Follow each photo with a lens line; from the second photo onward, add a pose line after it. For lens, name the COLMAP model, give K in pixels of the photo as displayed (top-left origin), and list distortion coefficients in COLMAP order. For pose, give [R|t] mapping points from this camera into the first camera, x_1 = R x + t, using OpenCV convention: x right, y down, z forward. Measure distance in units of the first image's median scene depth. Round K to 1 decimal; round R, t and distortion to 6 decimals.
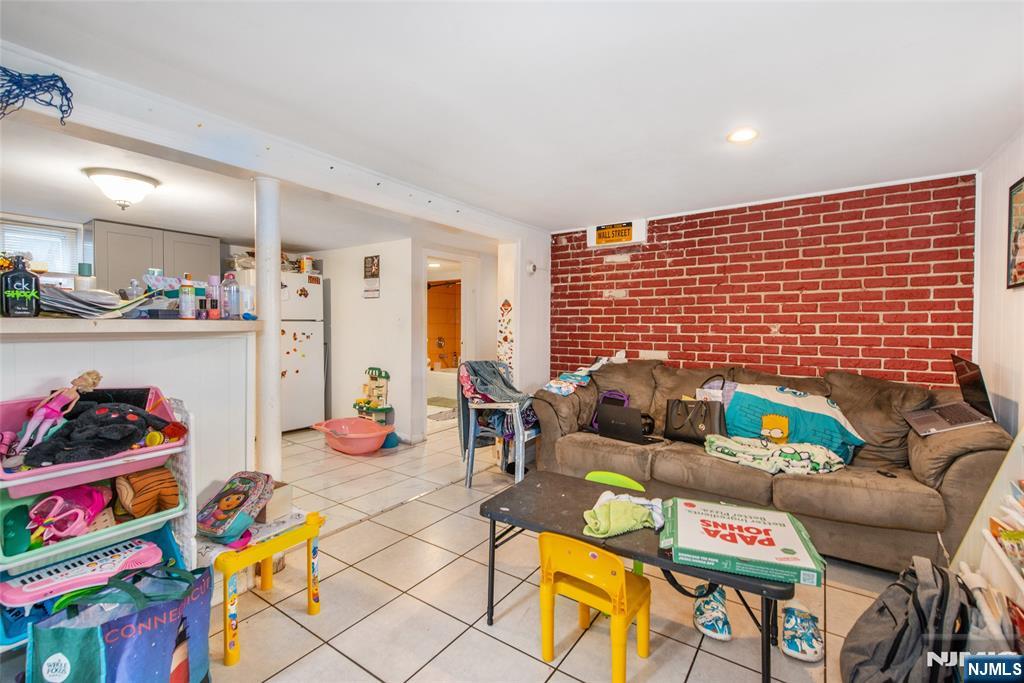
lens RADIAL K [[448.1, 0, 508.7], [0, 448.1, 334.0], [0, 0, 1]] dist [0.004134, -0.004668]
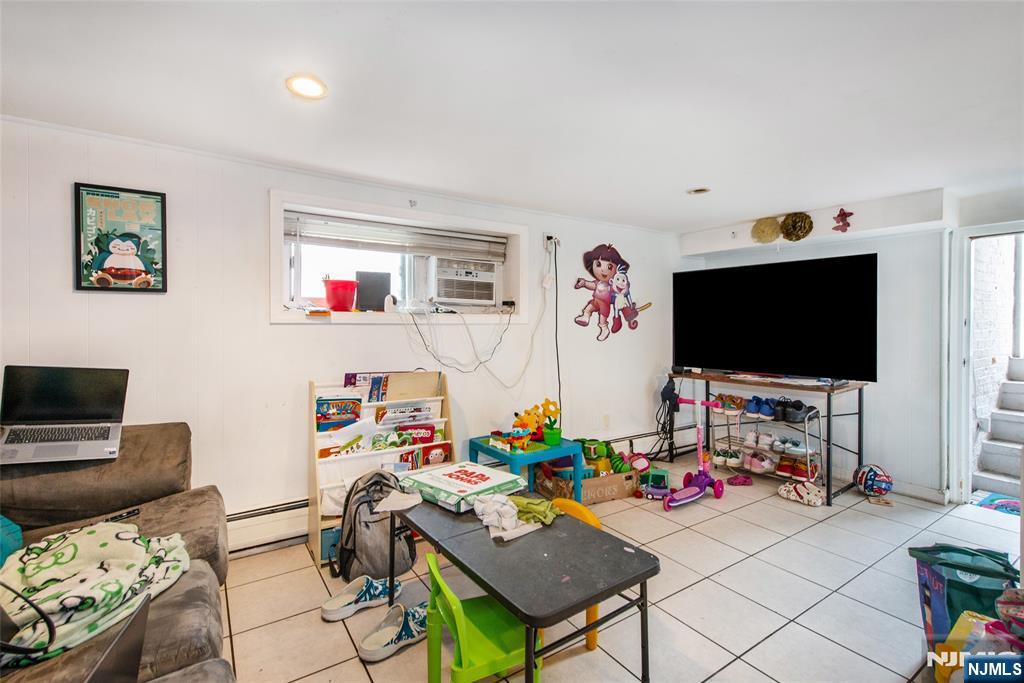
lens RADIAL K [[448.1, 0, 511.0], [0, 448.1, 330.8], [0, 0, 1]] dist [0.004134, -0.004668]
pose [[-0.932378, -0.005910, 0.361437, -0.052845], [0.004423, 0.999605, 0.027754, -0.022920], [-0.361458, 0.027475, -0.931983, 0.984184]]
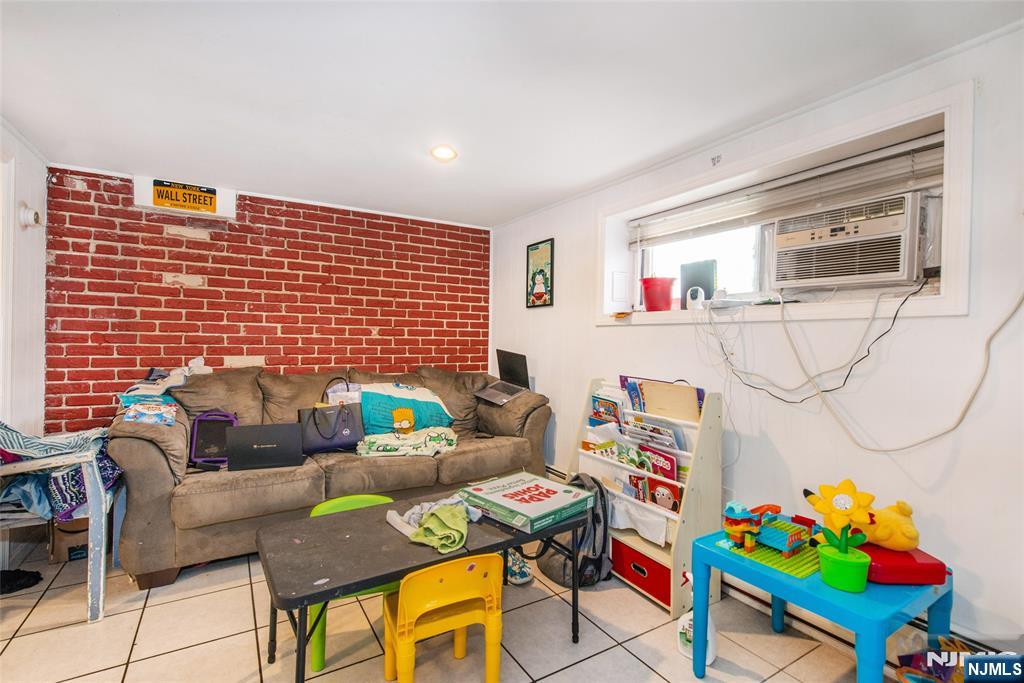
lens RADIAL K [[467.8, 0, 510.7], [0, 467.8, 343.4], [0, 0, 1]] dist [0.004825, -0.001660]
pose [[0.389722, -0.003726, 0.920925, -0.296315], [0.001893, 0.999993, 0.003245, 0.013699], [-0.920931, 0.000479, 0.389726, 0.244379]]
